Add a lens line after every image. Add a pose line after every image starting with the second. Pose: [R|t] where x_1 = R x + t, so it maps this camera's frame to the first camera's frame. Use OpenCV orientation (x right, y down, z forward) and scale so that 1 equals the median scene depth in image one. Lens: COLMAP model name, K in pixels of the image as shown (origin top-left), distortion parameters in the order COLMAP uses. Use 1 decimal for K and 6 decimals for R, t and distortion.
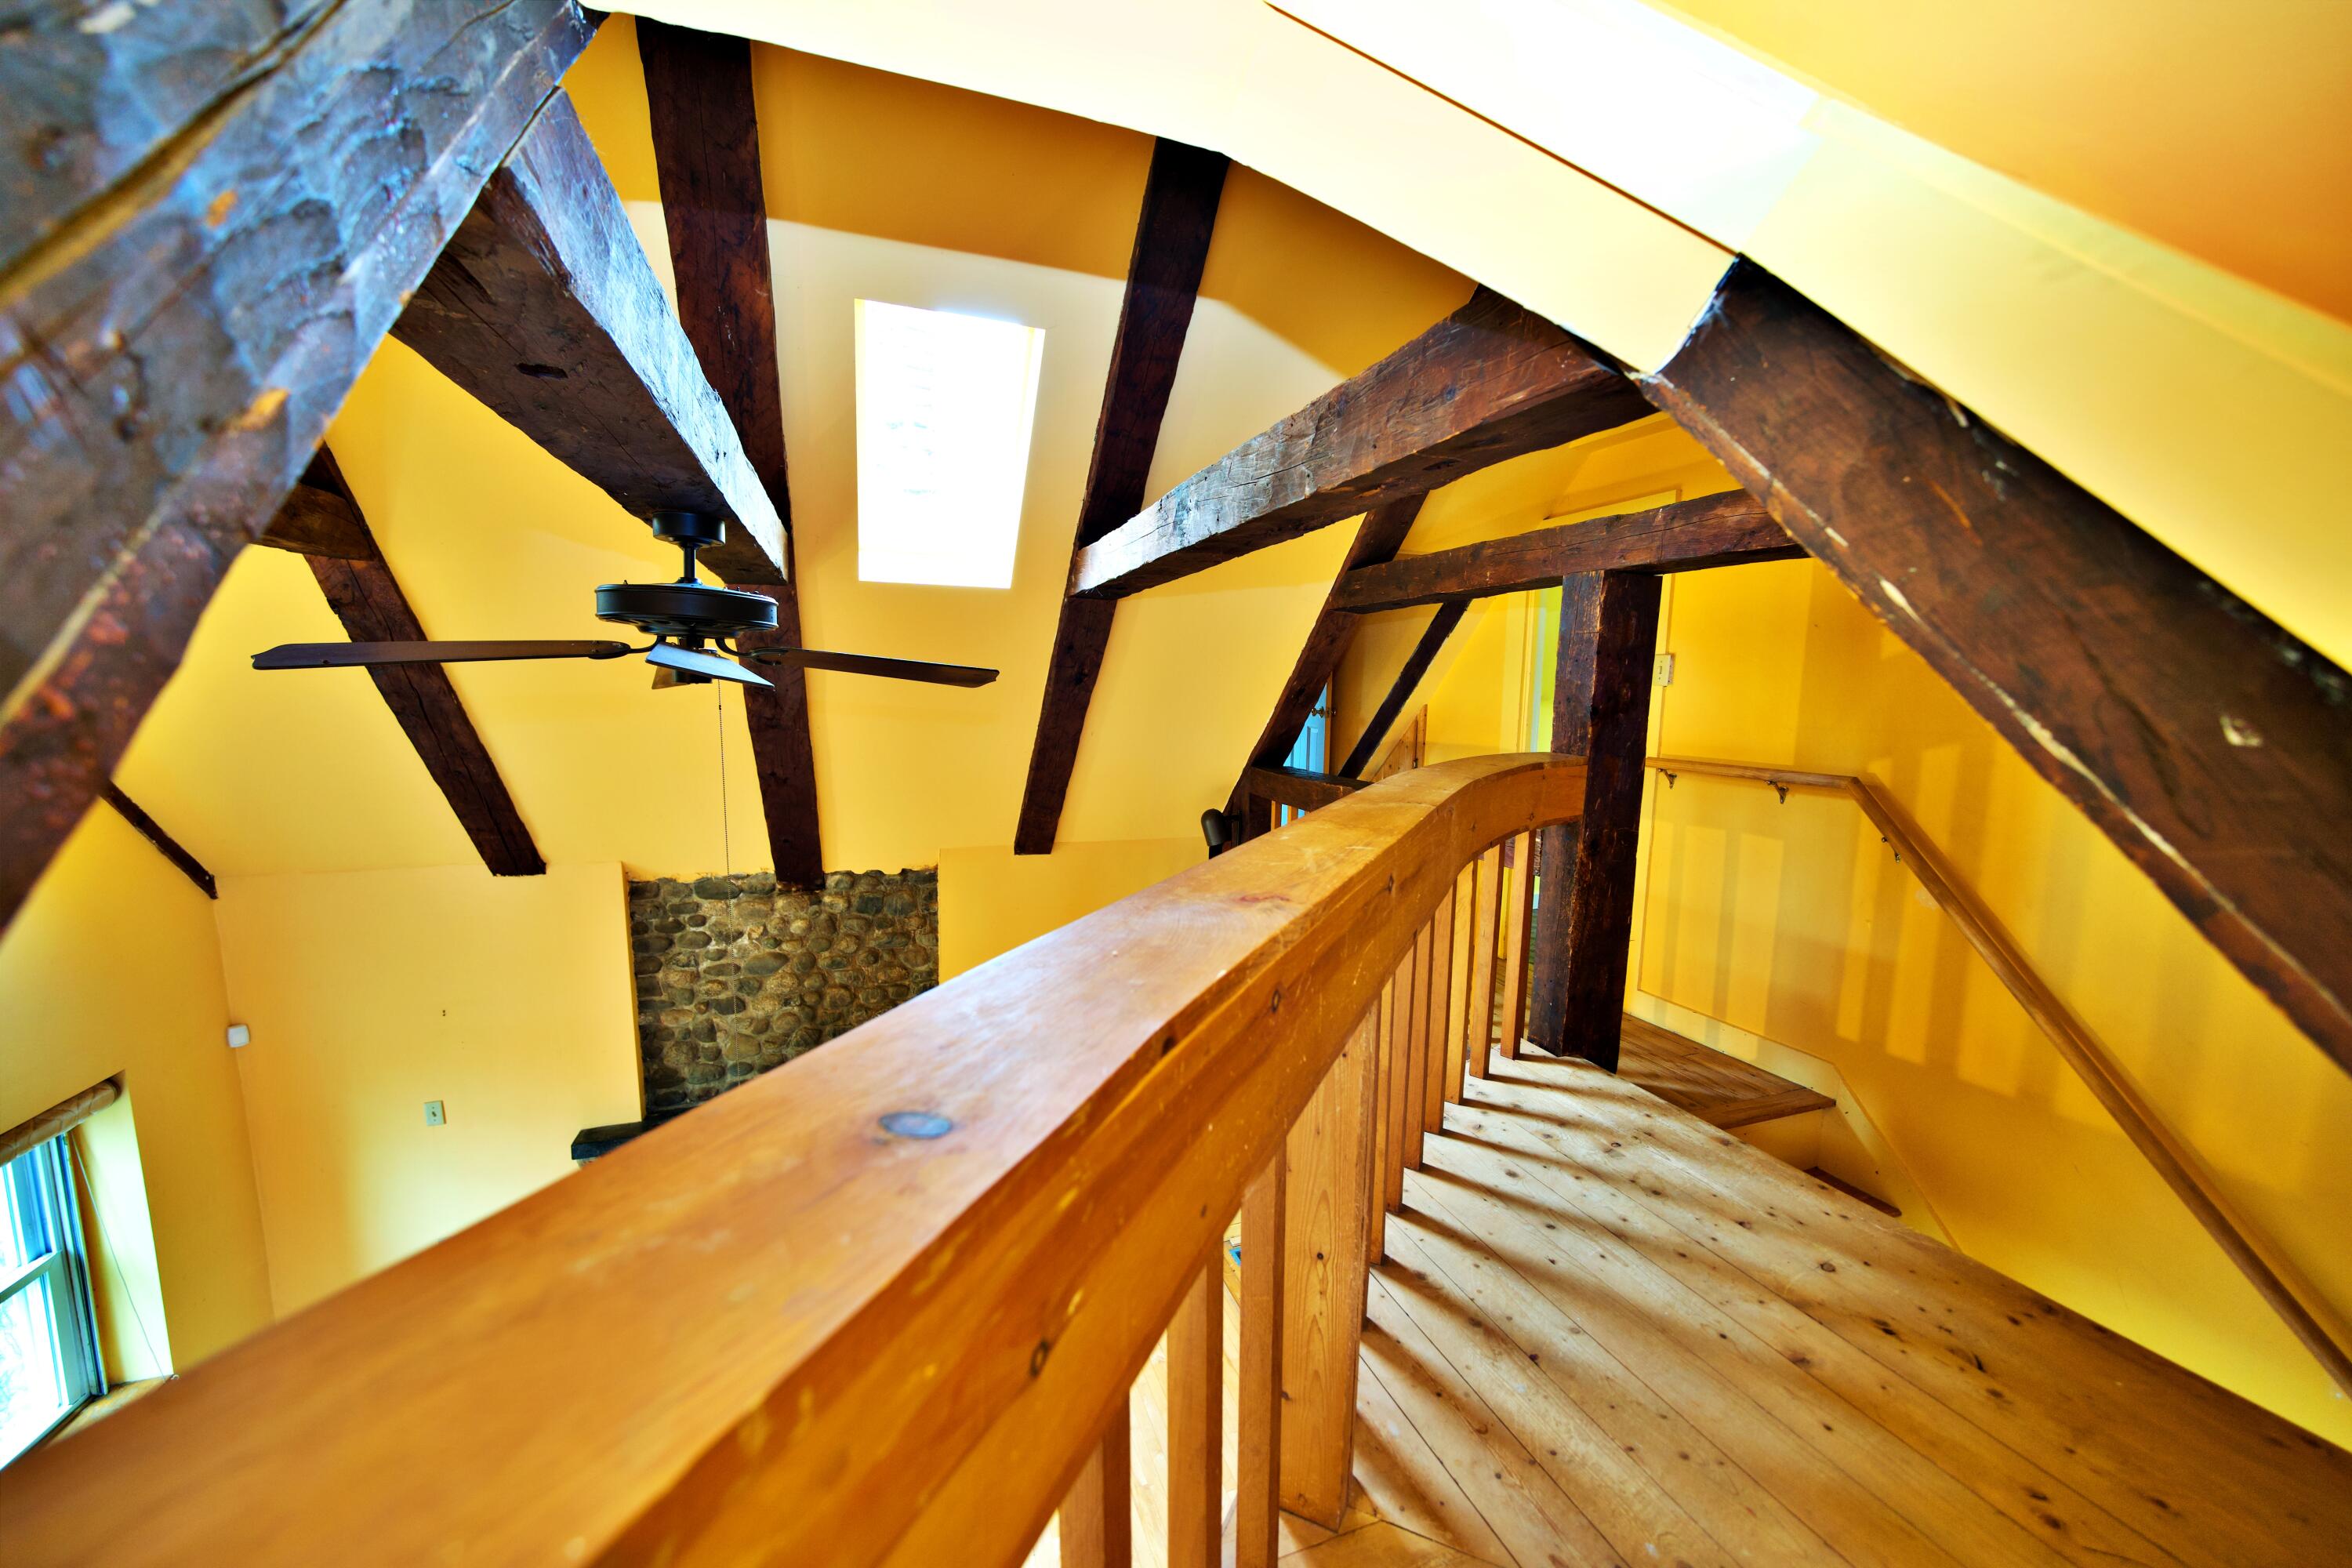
lens RADIAL K [[863.9, 0, 1168.8], [0, 863.9, 793.9], [0, 0, 1]] dist [-0.000622, -0.000048]
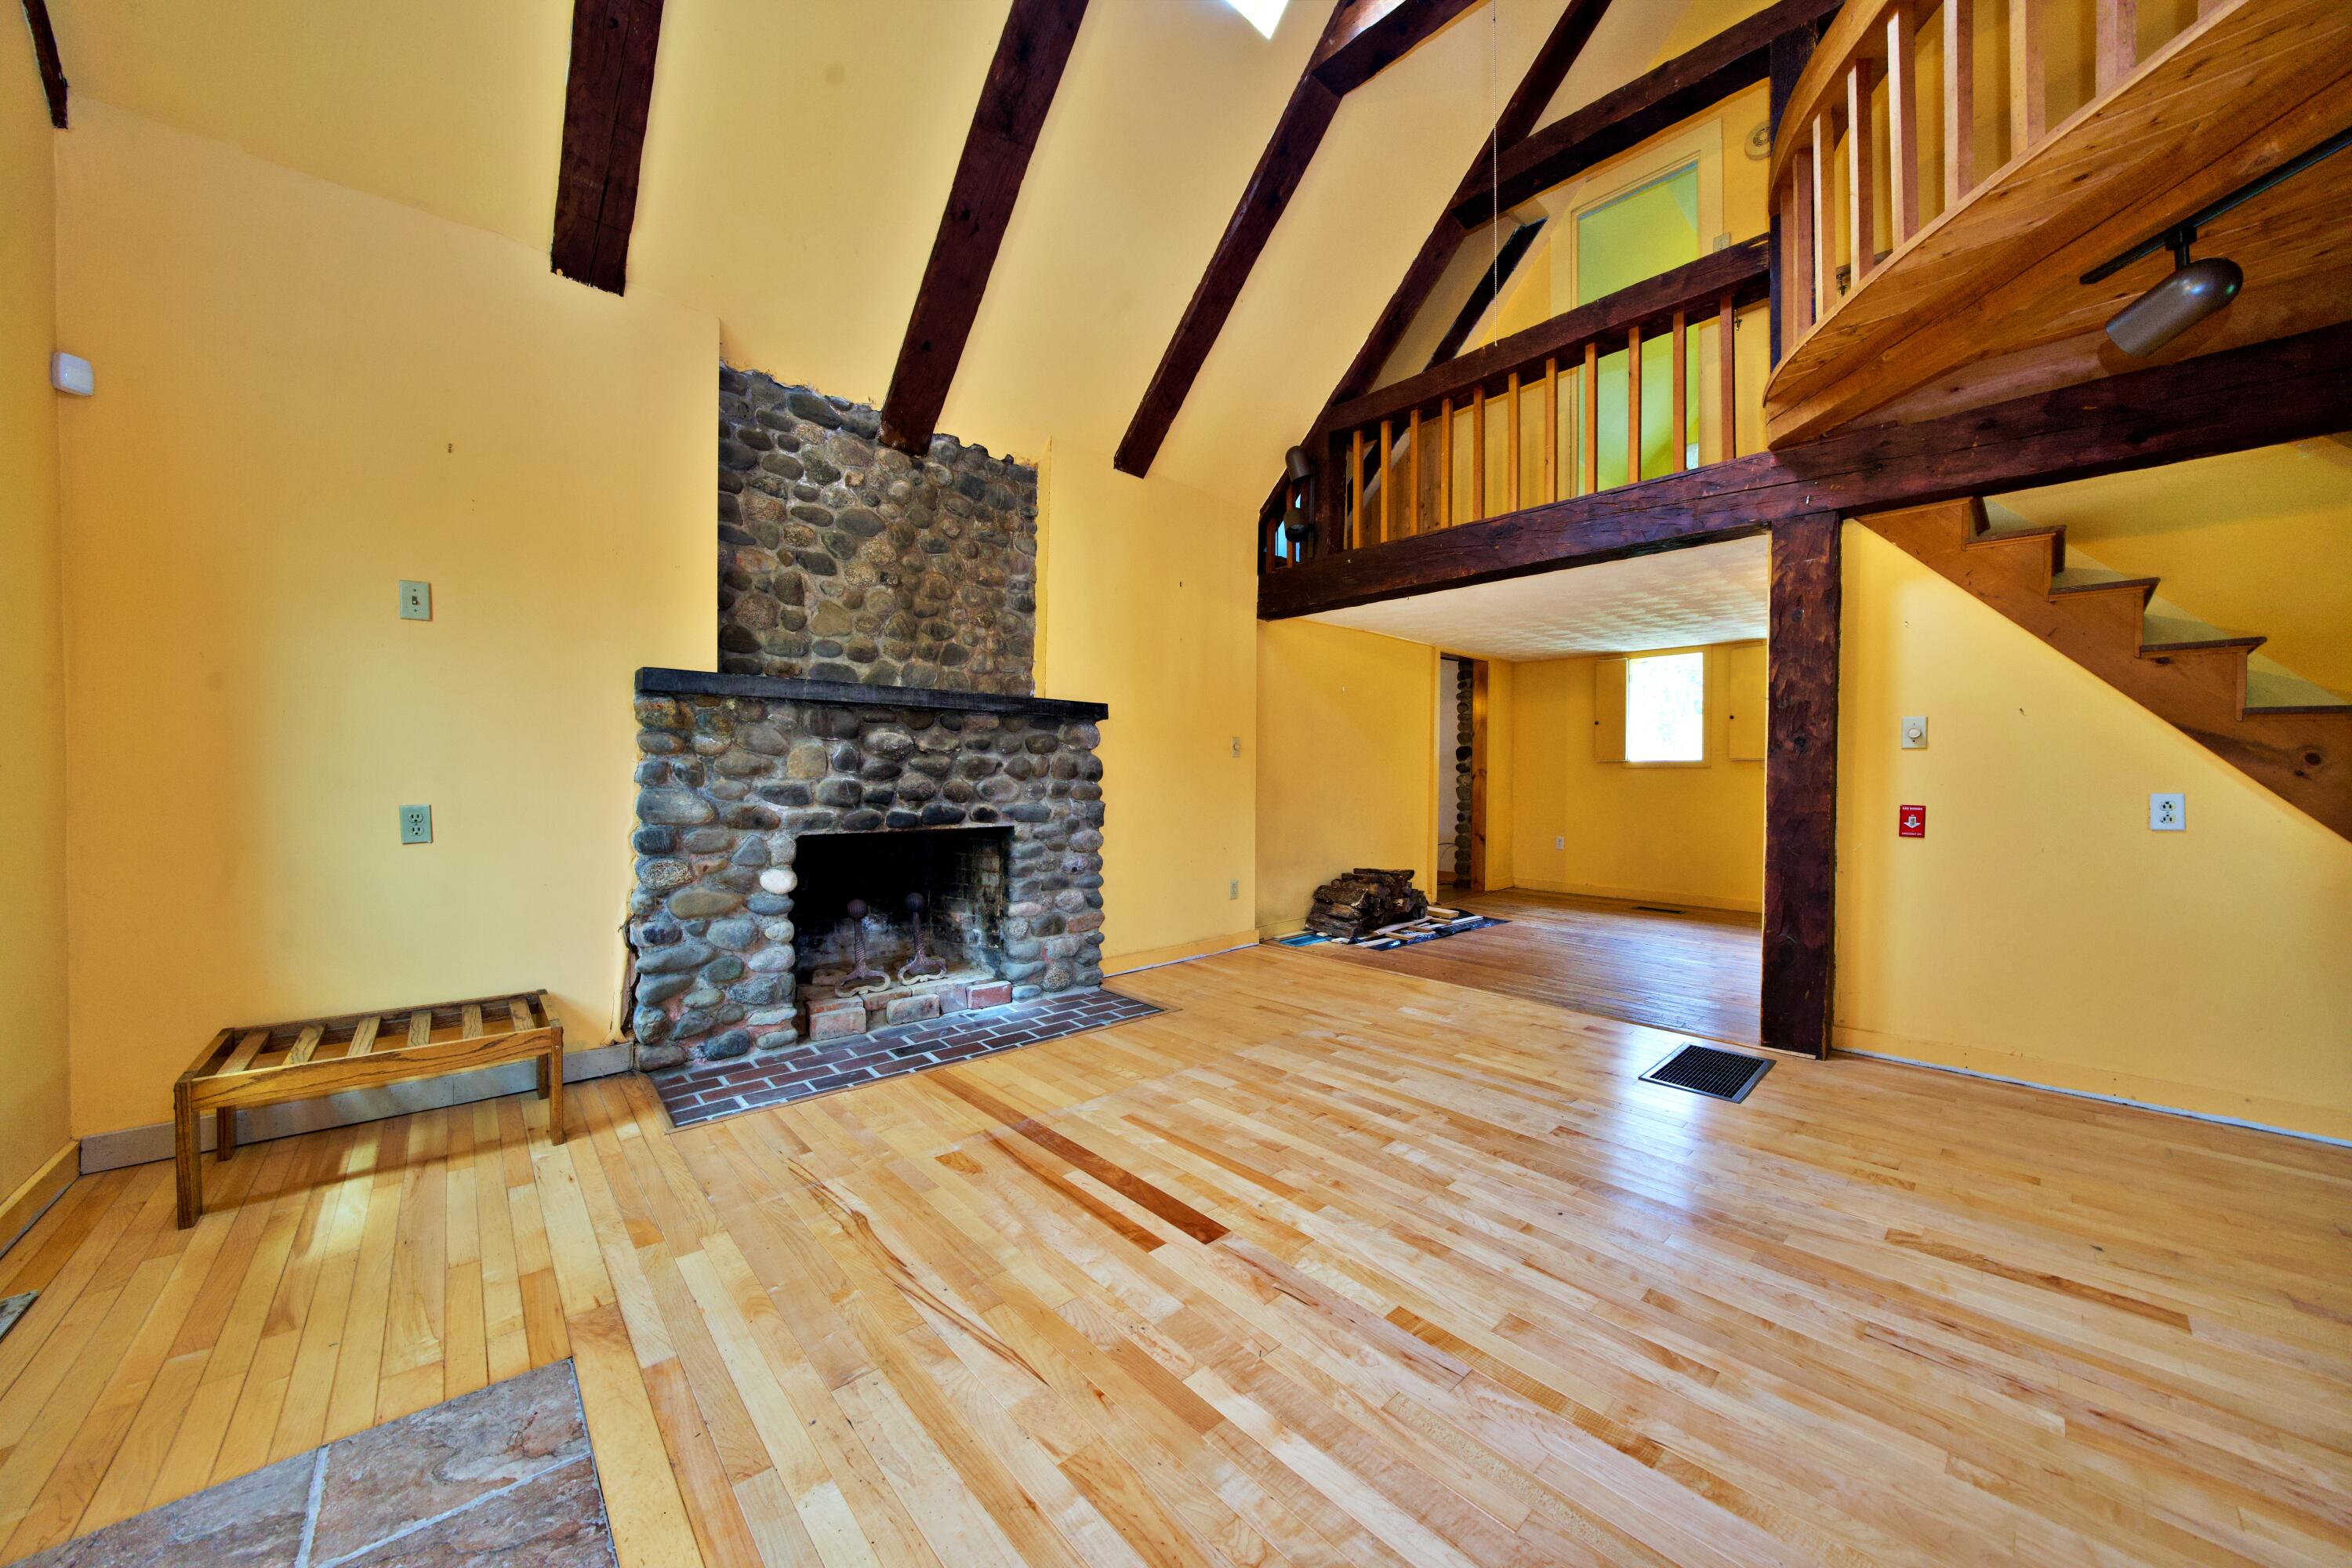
lens RADIAL K [[808.8, 0, 1173.2], [0, 808.8, 785.9], [0, 0, 1]] dist [-0.020105, 0.000486]
pose [[0.919321, -0.015236, 0.393214, -0.502192], [0.059286, 0.993207, -0.100127, 0.542488], [-0.389017, 0.115361, 0.913979, 0.215193]]
